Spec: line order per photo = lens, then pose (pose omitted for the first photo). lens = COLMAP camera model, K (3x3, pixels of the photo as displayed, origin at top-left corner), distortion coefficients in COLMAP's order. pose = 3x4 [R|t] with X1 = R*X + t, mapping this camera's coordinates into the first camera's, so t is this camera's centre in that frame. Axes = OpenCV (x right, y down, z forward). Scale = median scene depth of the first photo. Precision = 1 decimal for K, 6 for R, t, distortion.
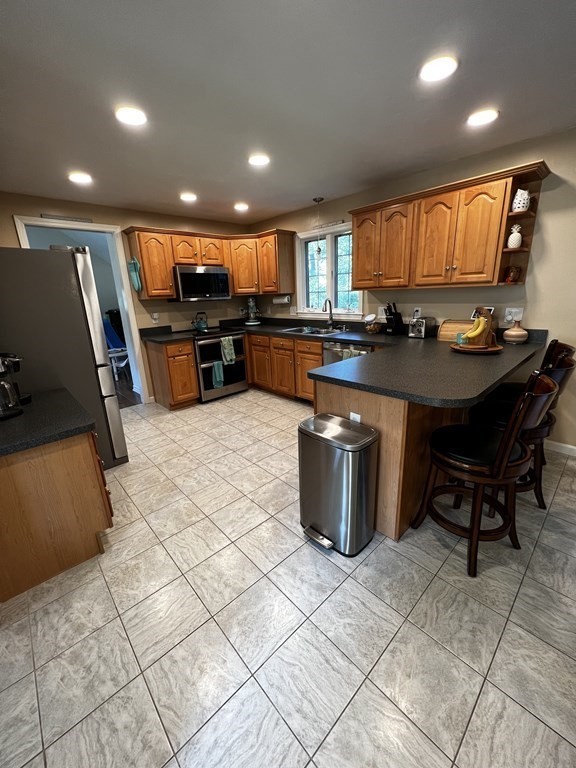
lens RADIAL K [[306.7, 0, 286.4], [0, 306.7, 382.7], [0, 0, 1]] dist [-0.003480, 0.000852]
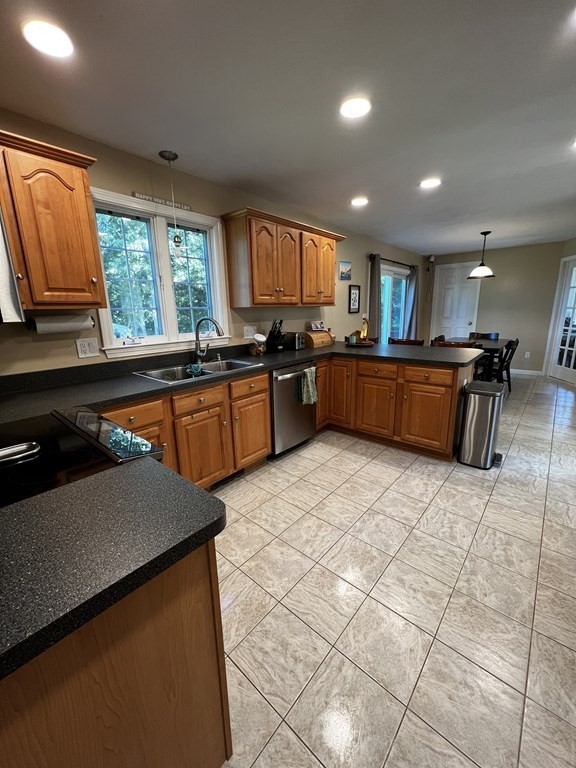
lens RADIAL K [[306.7, 0, 290.8], [0, 306.7, 382.1], [0, 0, 1]] dist [-0.003480, 0.000852]
pose [[-0.108314, -0.188207, 0.976138, -0.652250], [0.305074, 0.928244, 0.212824, -0.265751], [-0.946149, 0.320846, -0.043125, 1.039797]]
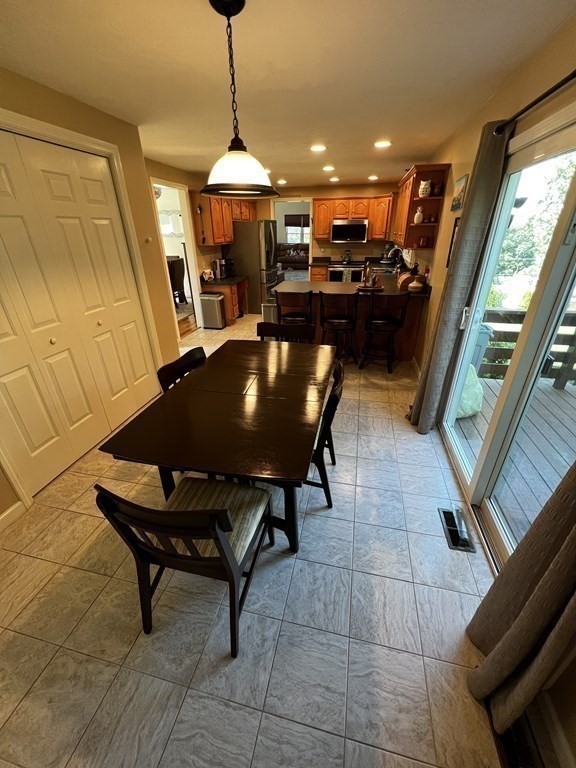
lens RADIAL K [[306.7, 0, 287.2], [0, 306.7, 382.1], [0, 0, 1]] dist [-0.003480, 0.000852]
pose [[0.575006, 0.393336, -0.717394, 1.317060], [-0.240145, 0.919369, 0.311594, -0.034492], [0.782111, -0.006890, 0.623101, -0.312378]]
